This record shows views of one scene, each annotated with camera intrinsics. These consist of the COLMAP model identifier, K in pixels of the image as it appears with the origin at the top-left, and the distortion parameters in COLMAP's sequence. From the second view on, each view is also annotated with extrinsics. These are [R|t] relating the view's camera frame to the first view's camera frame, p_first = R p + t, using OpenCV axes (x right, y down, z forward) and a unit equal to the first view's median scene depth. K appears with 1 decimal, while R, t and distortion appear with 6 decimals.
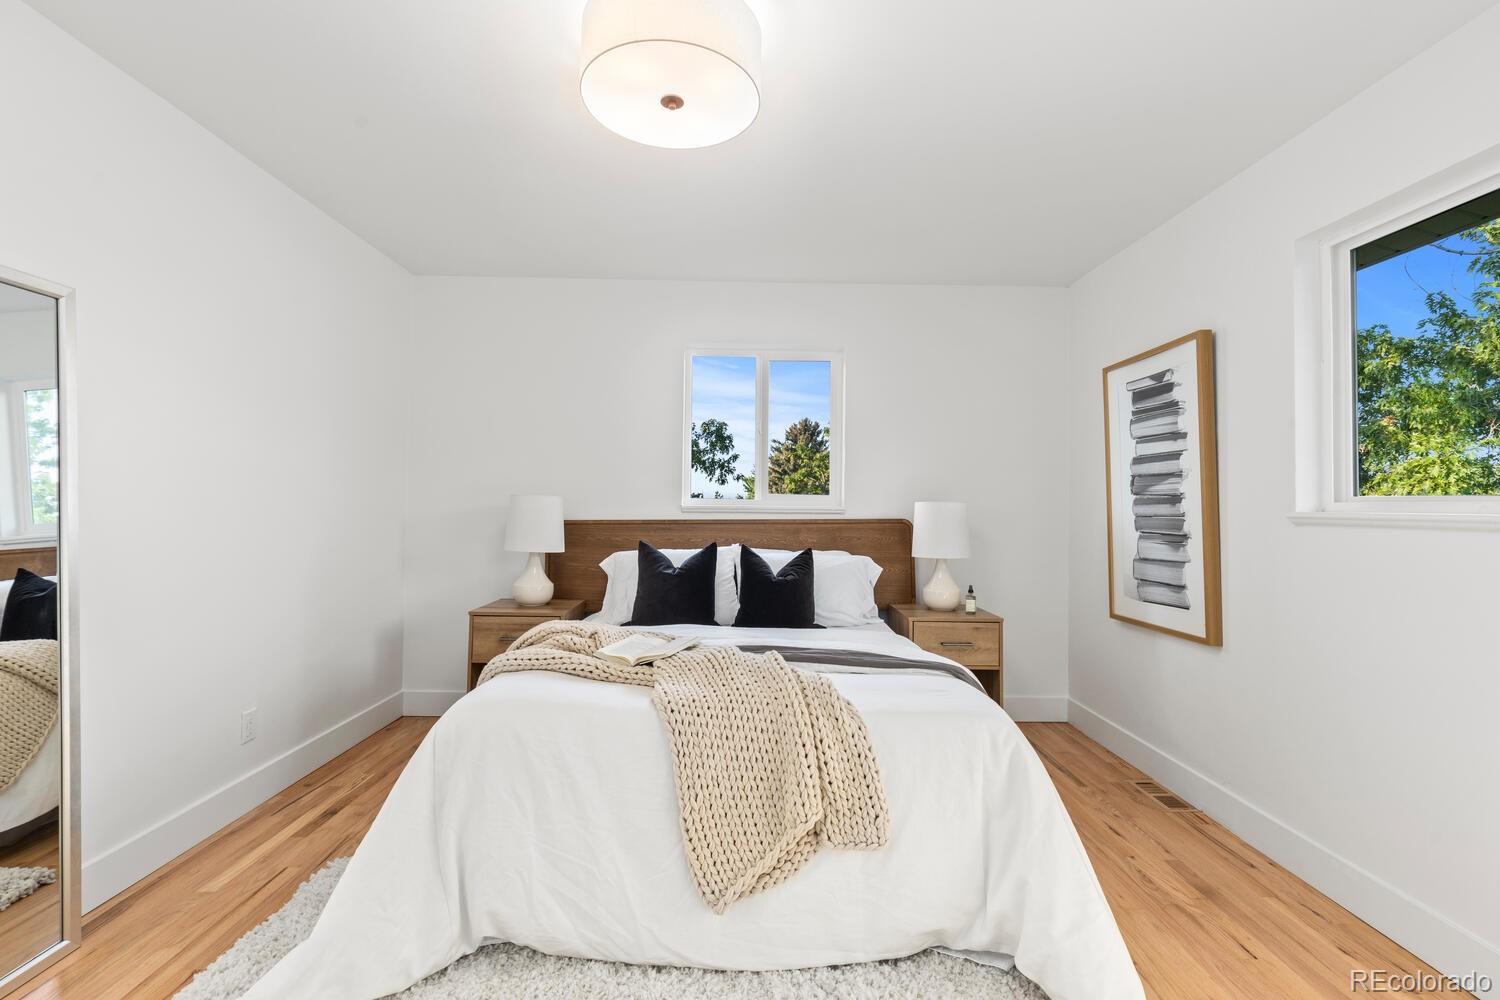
lens RADIAL K [[671.1, 0, 747.9], [0, 671.1, 487.7], [0, 0, 1]] dist [0.004079, -0.000009]
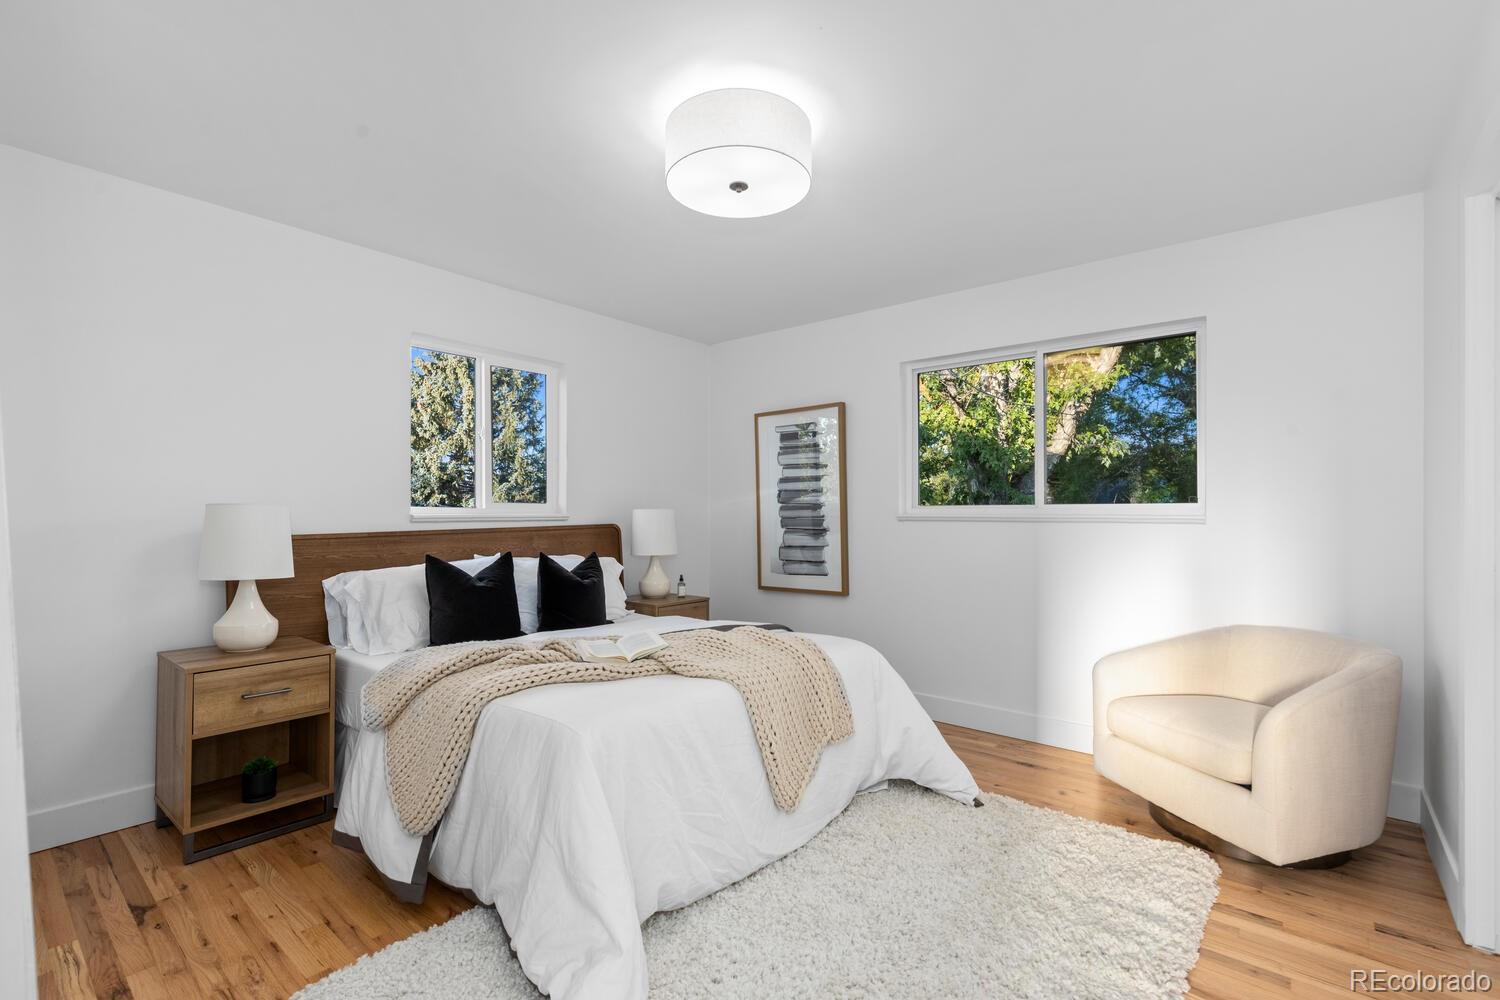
lens RADIAL K [[666.3, 0, 750.1], [0, 666.3, 506.7], [0, 0, 1]] dist [0.005554, -0.001225]
pose [[0.647474, -0.003179, 0.762081, -0.606531], [-0.013214, 0.999794, 0.015398, -0.004075], [-0.761973, -0.020040, 0.647299, 0.107363]]
